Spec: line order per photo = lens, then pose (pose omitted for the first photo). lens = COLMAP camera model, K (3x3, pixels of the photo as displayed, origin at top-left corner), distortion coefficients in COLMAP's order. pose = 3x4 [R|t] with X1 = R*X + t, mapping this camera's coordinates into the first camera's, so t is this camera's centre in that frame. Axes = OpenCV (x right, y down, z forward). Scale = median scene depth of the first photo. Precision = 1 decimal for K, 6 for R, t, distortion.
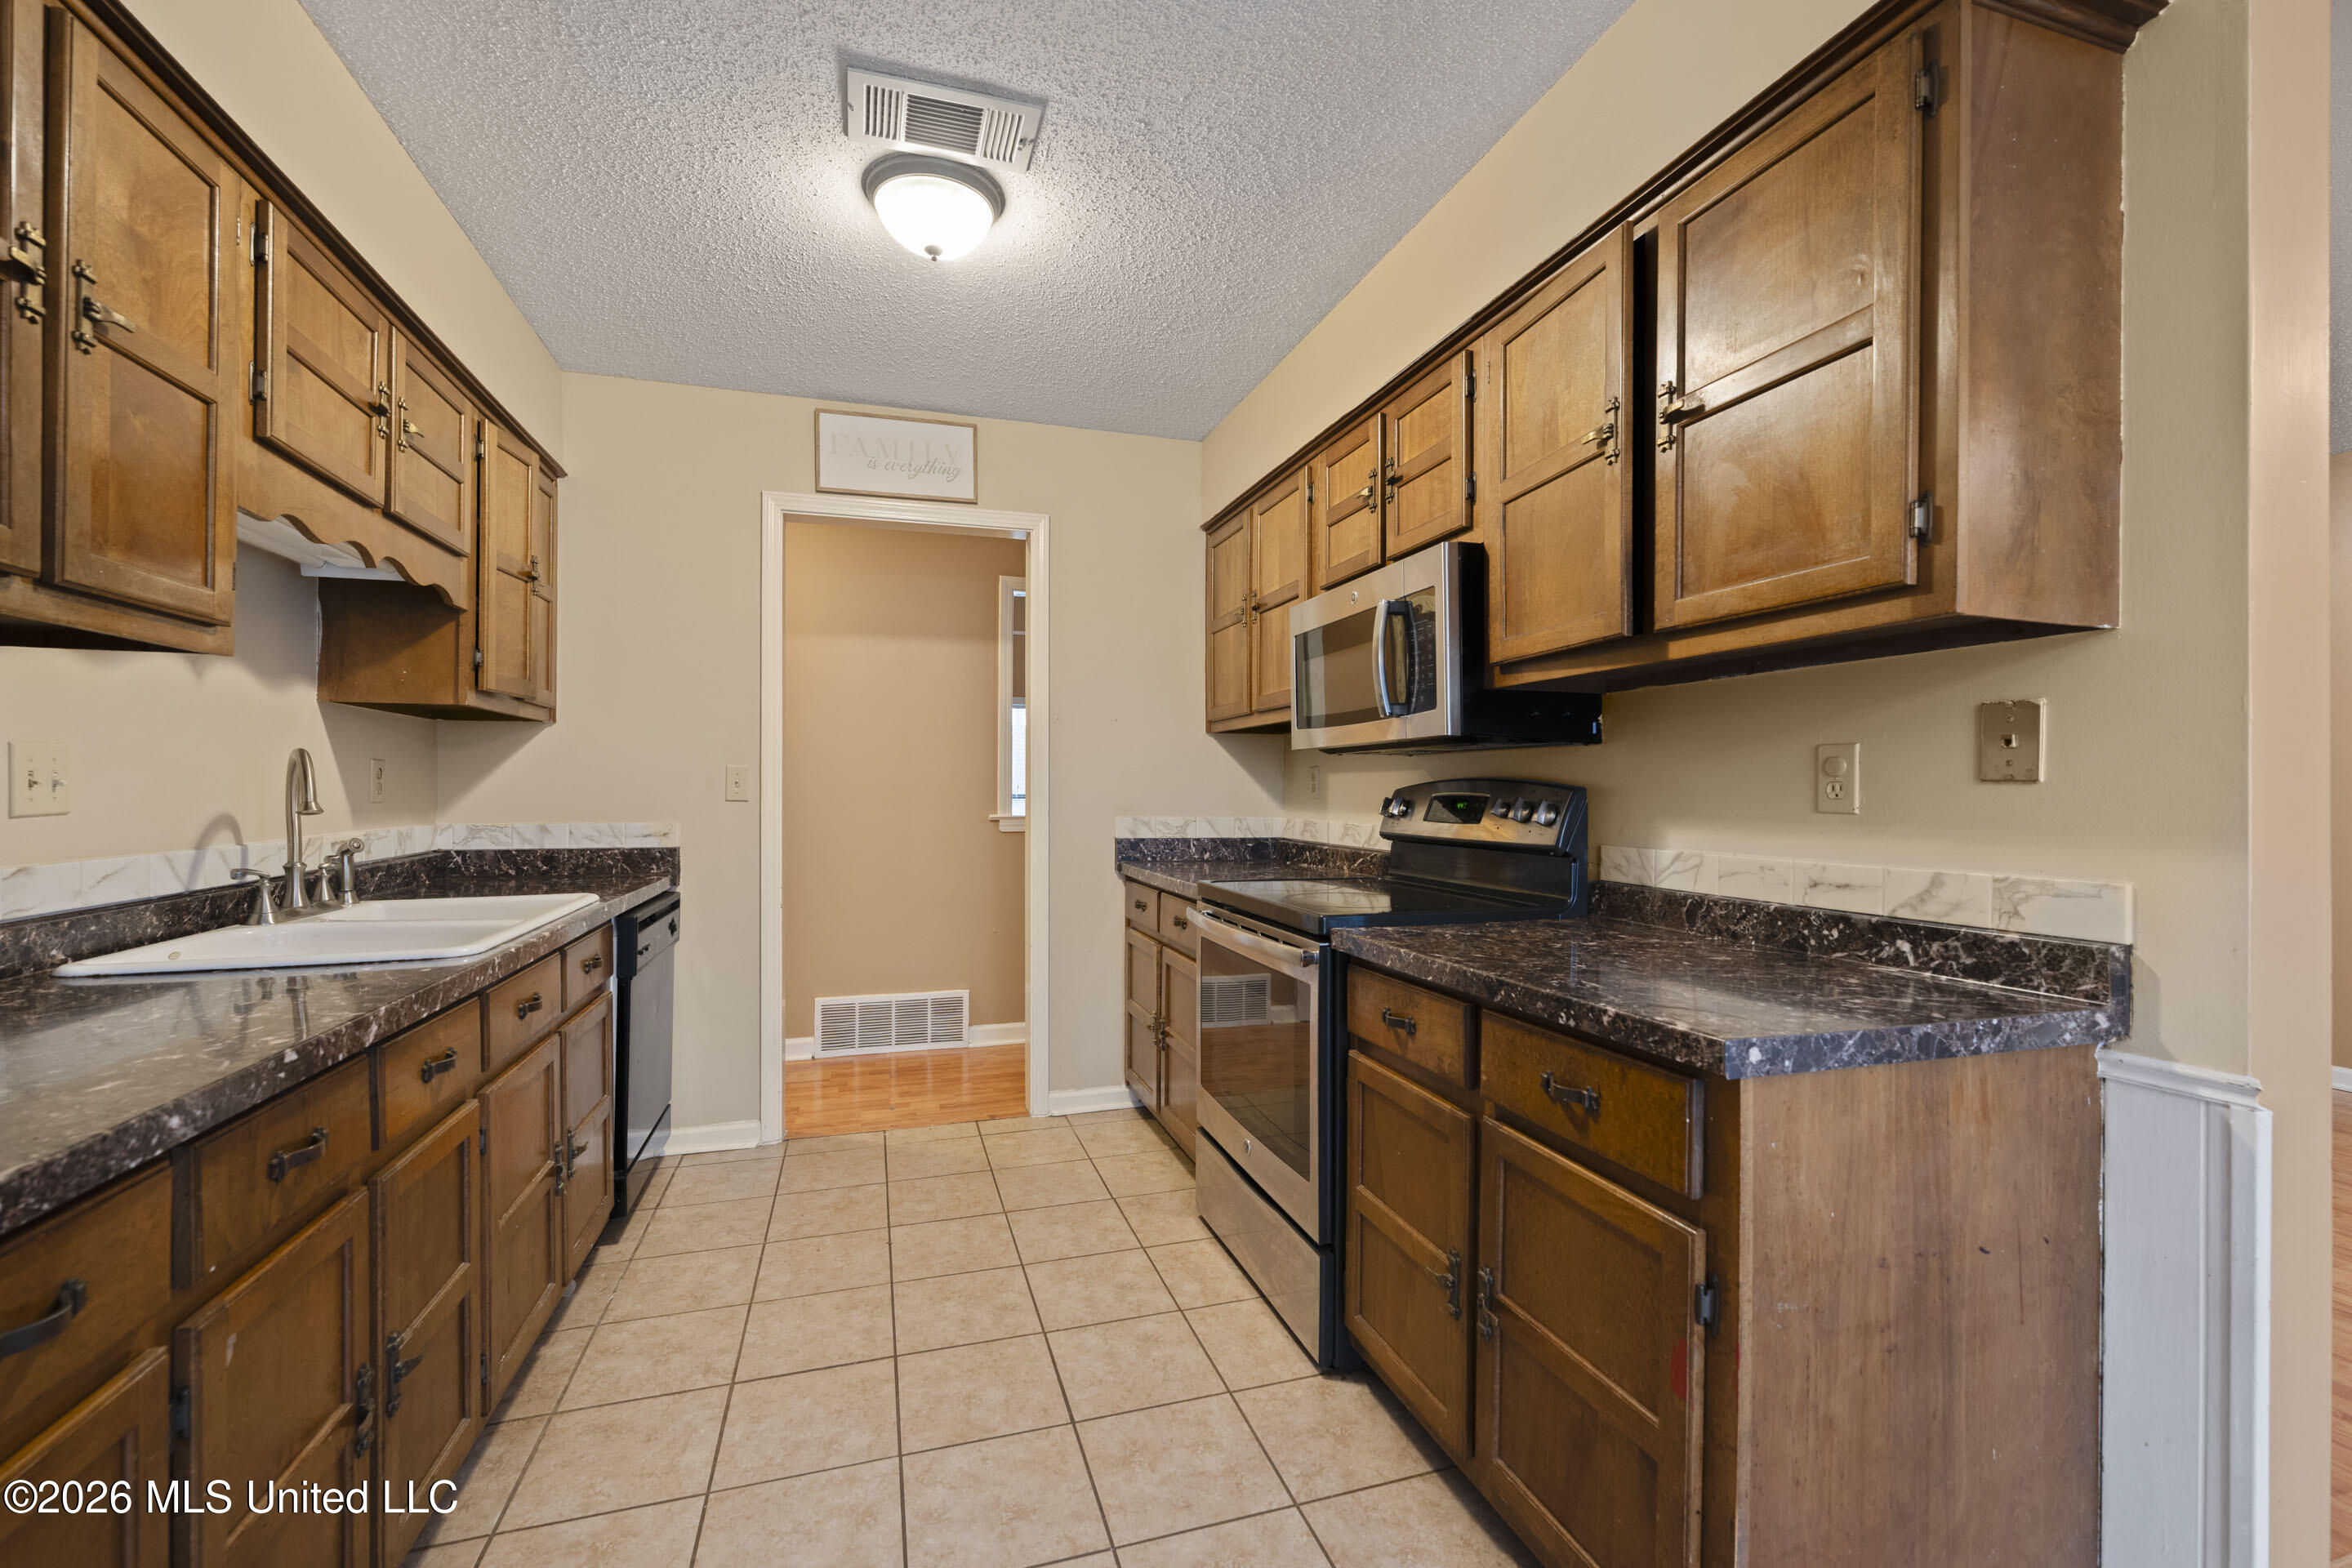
lens RADIAL K [[960.2, 0, 1147.9], [0, 960.2, 788.2], [0, 0, 1]] dist [-0.001240, -0.000127]
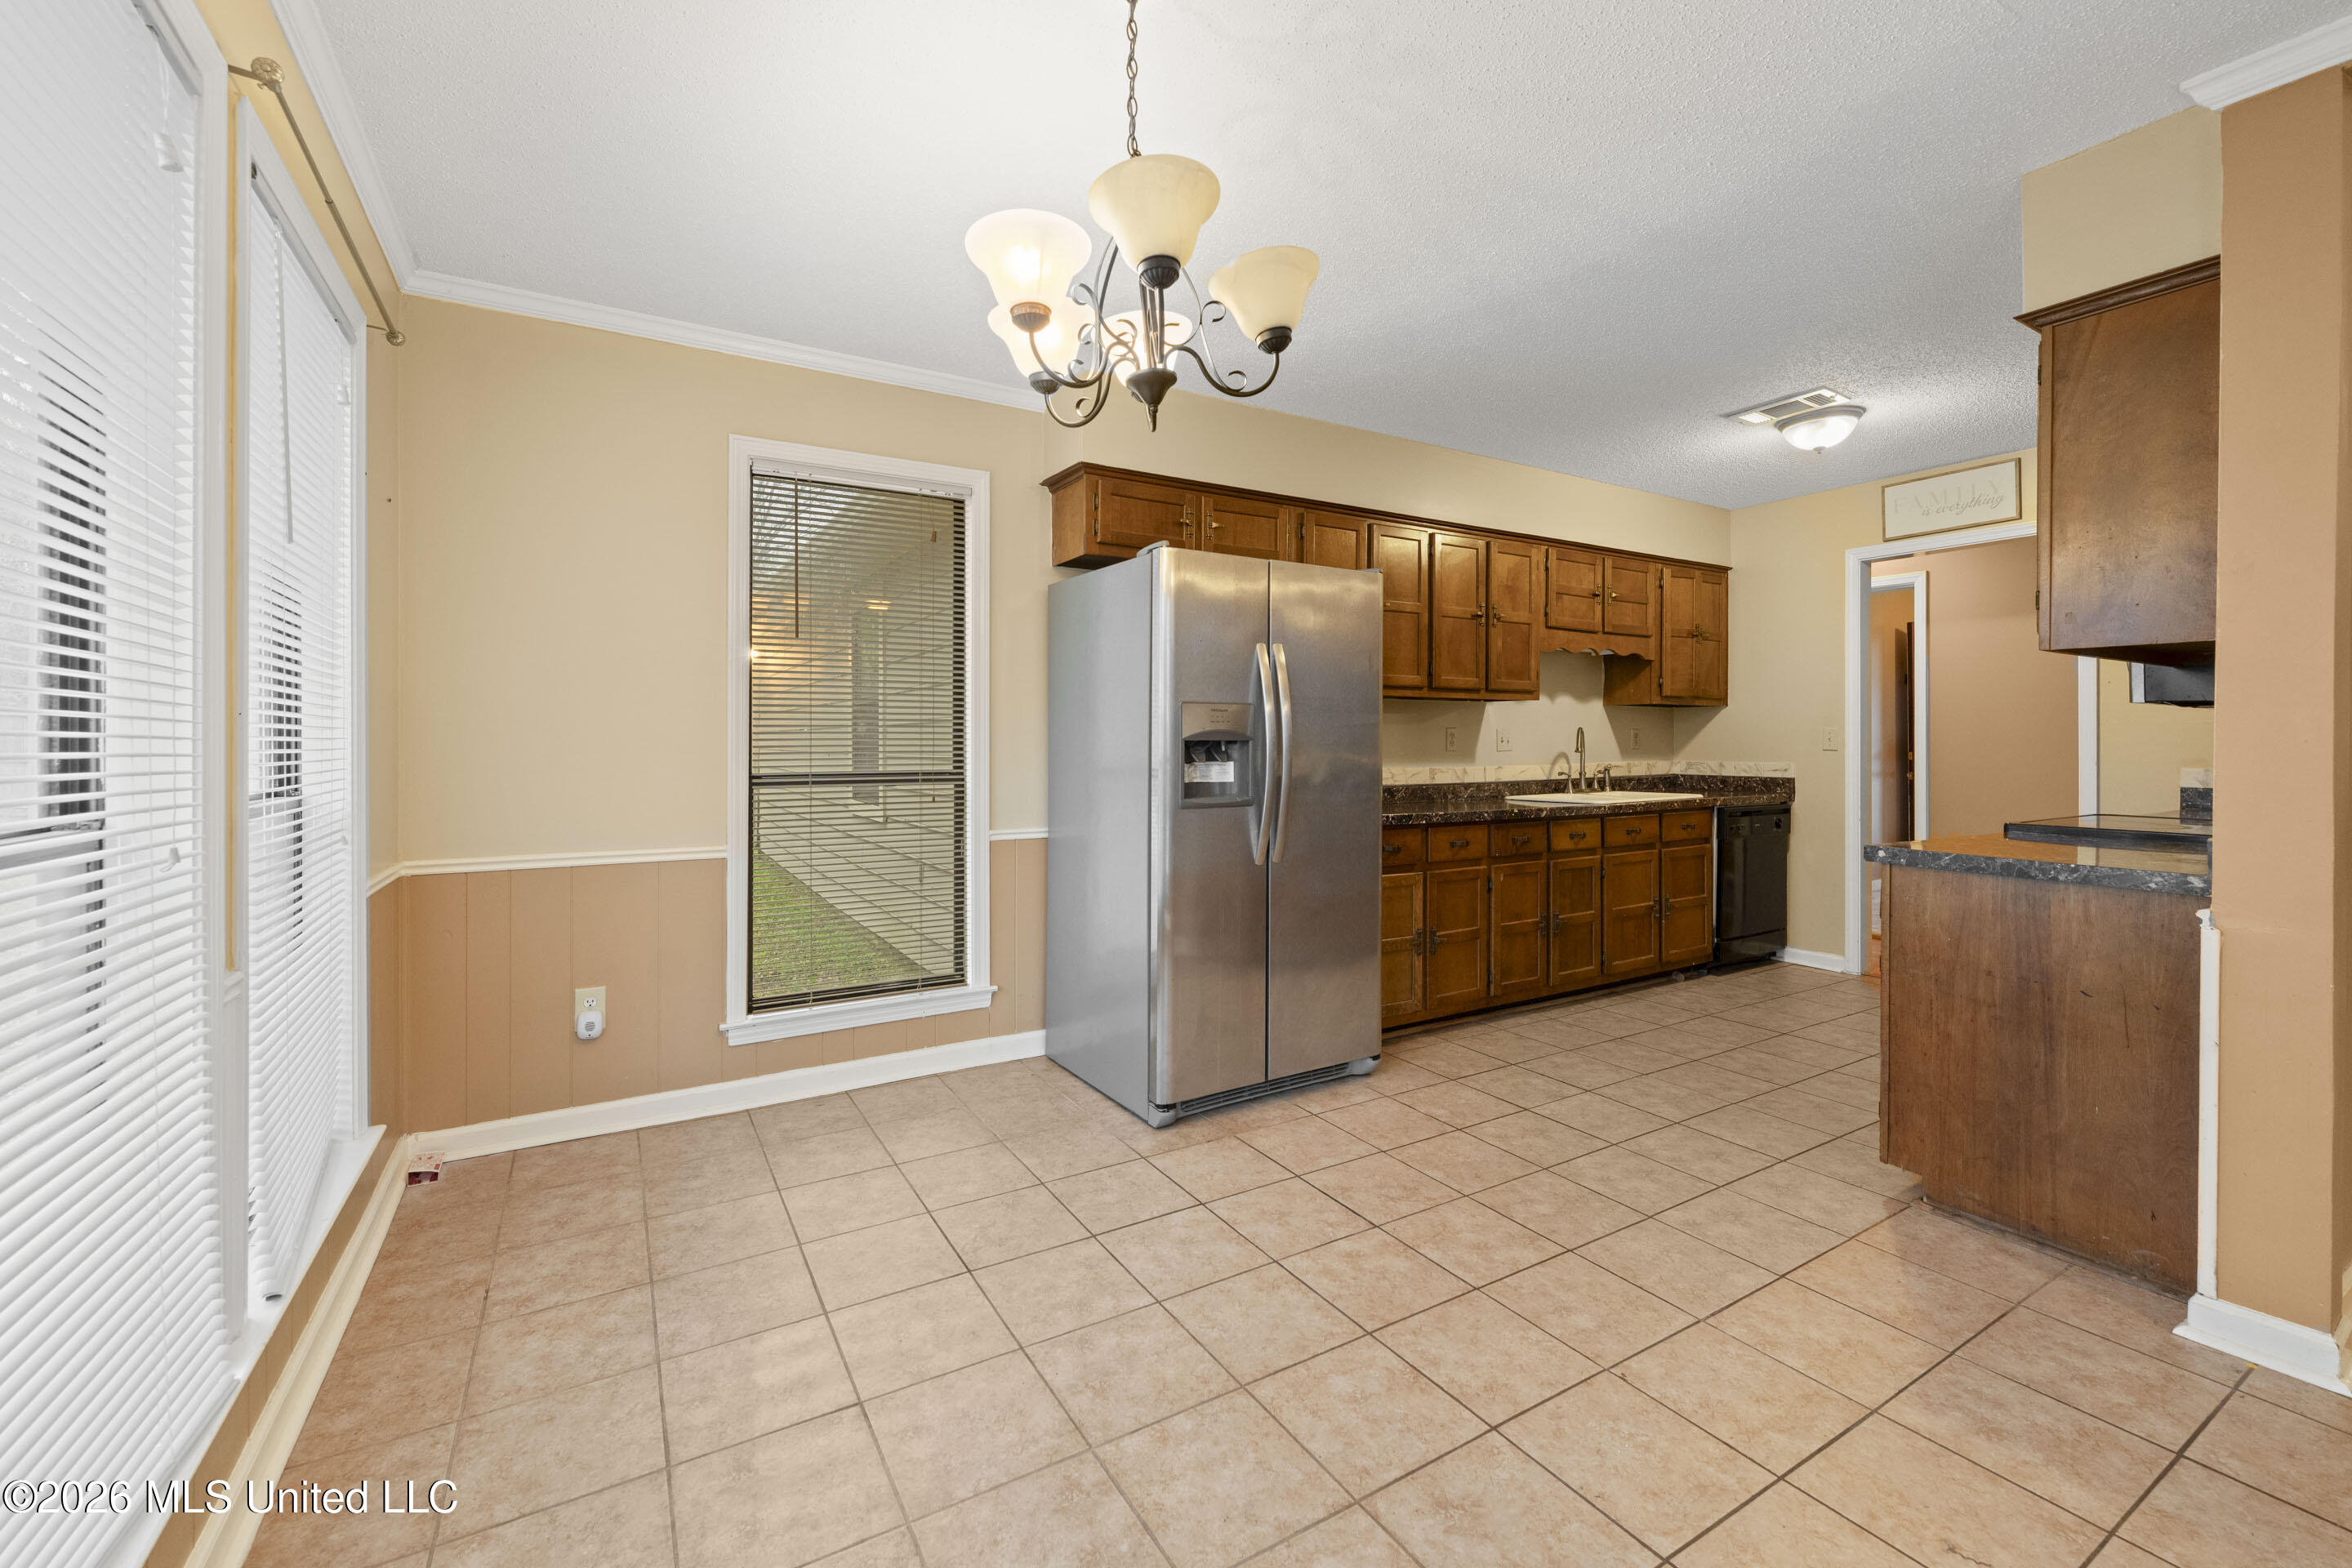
lens RADIAL K [[947.8, 0, 1177.8], [0, 947.8, 749.8], [0, 0, 1]] dist [0.001188, -0.000059]
pose [[0.238791, 0.004742, -0.971059, 1.135943], [0.001576, 0.999985, 0.005271, 0.003515], [0.971070, -0.002789, 0.238780, -0.568022]]
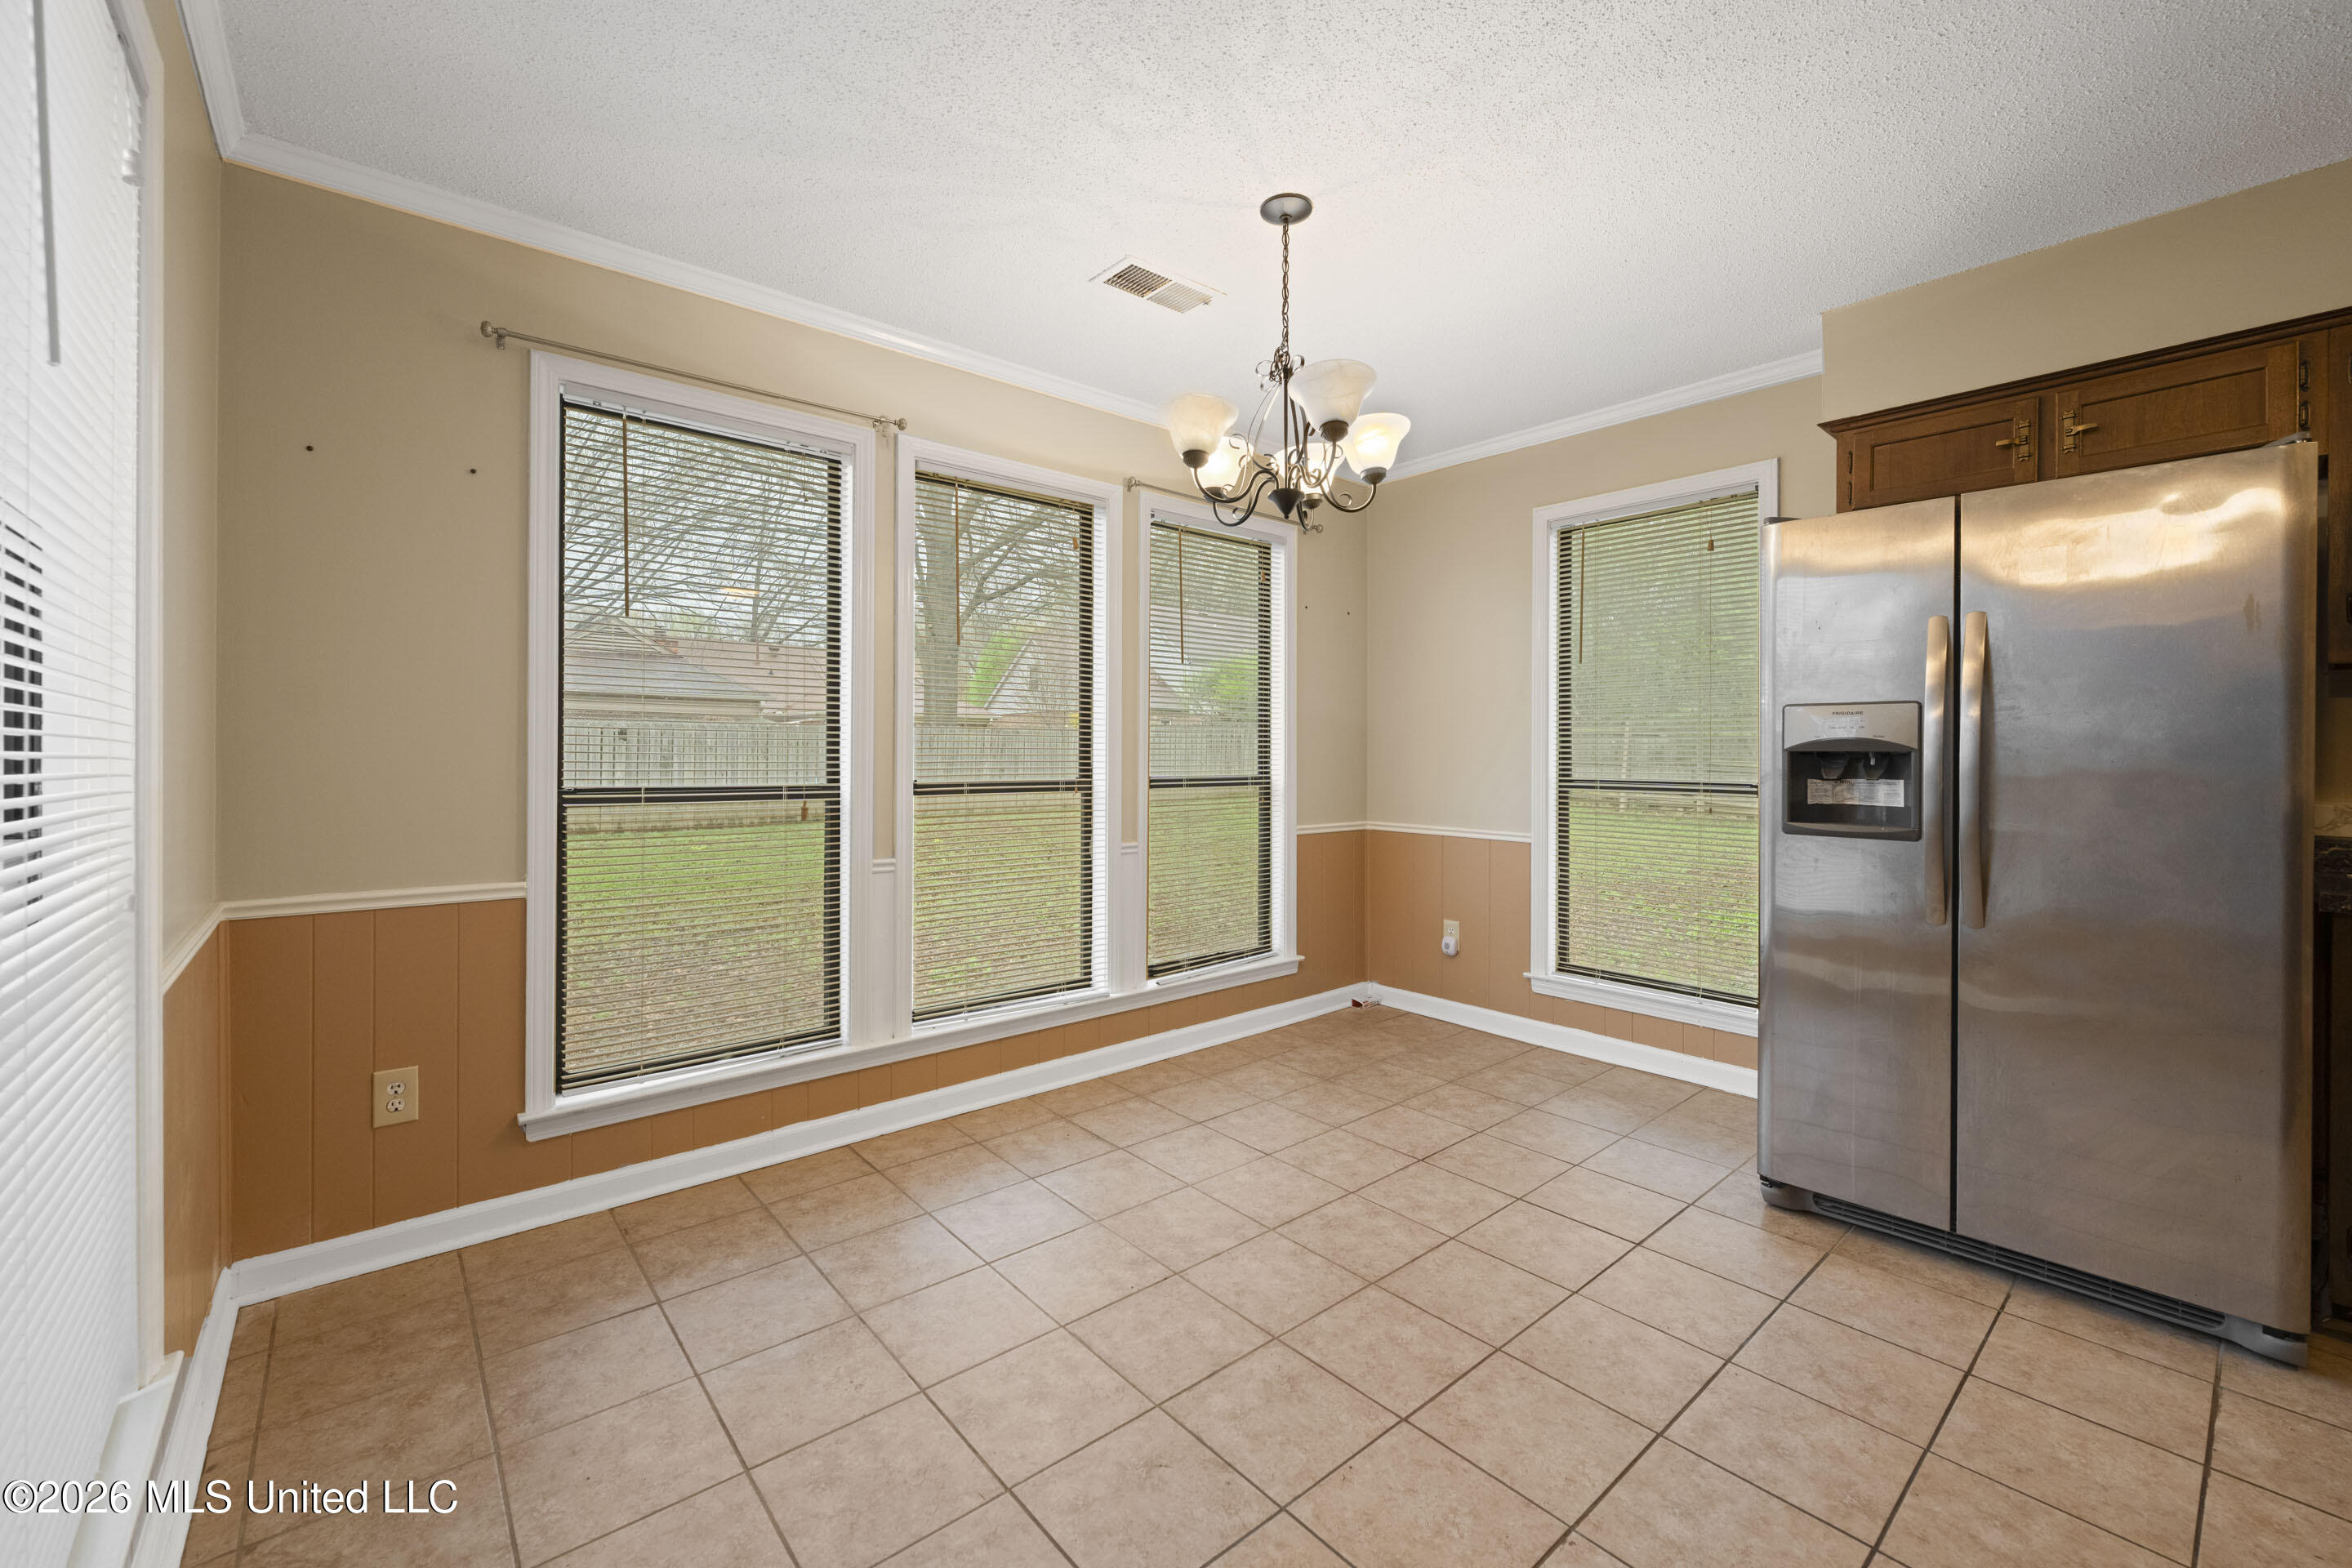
lens RADIAL K [[947.8, 0, 1177.8], [0, 947.8, 749.8], [0, 0, 1]] dist [0.001188, -0.000059]
pose [[-0.911264, -0.005733, -0.411783, 0.968929], [-0.005309, 0.999984, -0.002175, 0.001605], [0.411788, 0.000204, -0.911280, 0.421466]]
